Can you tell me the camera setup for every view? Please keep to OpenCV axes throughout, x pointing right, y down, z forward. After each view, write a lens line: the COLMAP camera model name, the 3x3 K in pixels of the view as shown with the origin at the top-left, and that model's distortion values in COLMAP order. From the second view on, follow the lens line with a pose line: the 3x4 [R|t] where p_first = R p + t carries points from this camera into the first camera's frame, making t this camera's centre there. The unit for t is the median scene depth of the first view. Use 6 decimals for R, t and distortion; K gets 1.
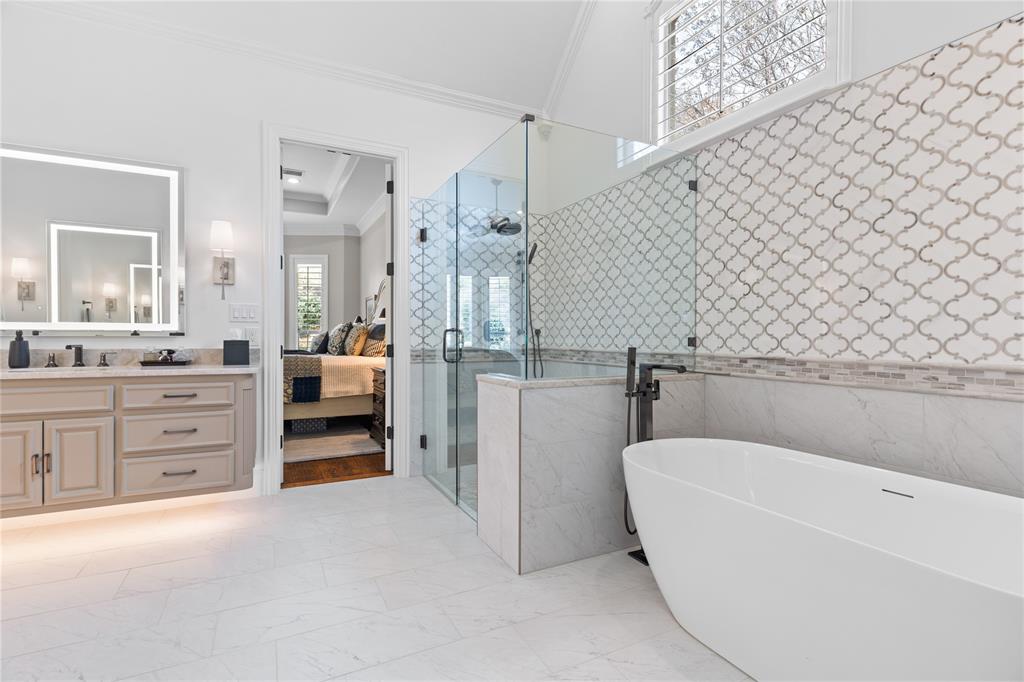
lens RADIAL K [[485.2, 0, 512.0], [0, 485.2, 340.8], [0, 0, 1]] dist [0.001582, -0.000288]
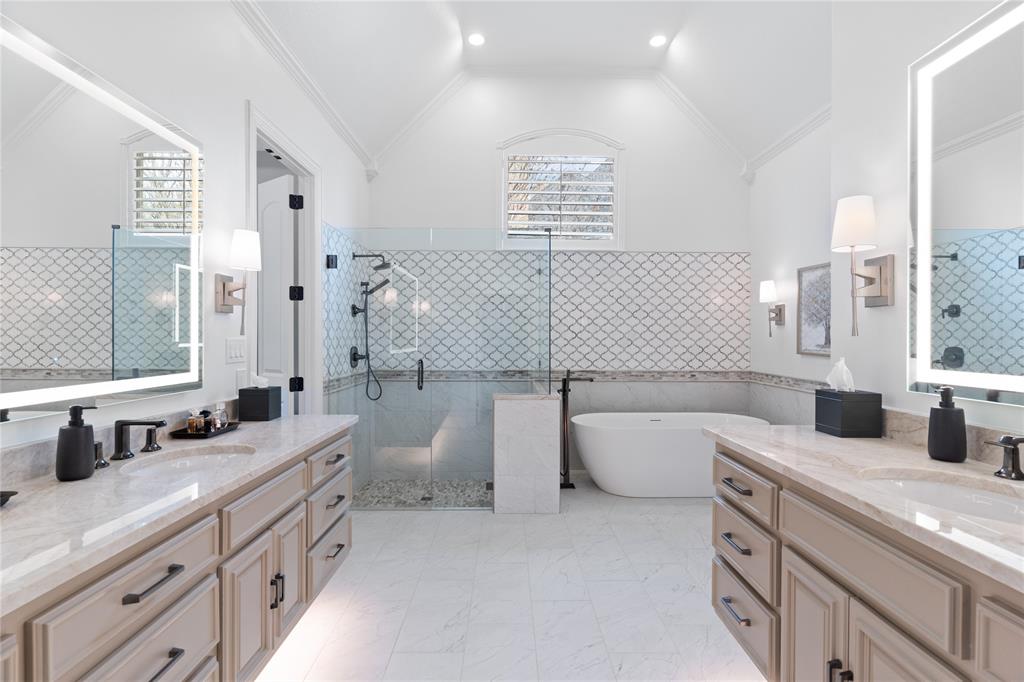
lens RADIAL K [[485.2, 0, 513.8], [0, 485.2, 339.7], [0, 0, 1]] dist [0.001582, -0.000288]
pose [[0.443536, -0.005617, 0.896239, -1.484439], [0.003989, 0.999983, 0.004294, -0.108517], [-0.896248, 0.001670, 0.443551, 0.403758]]
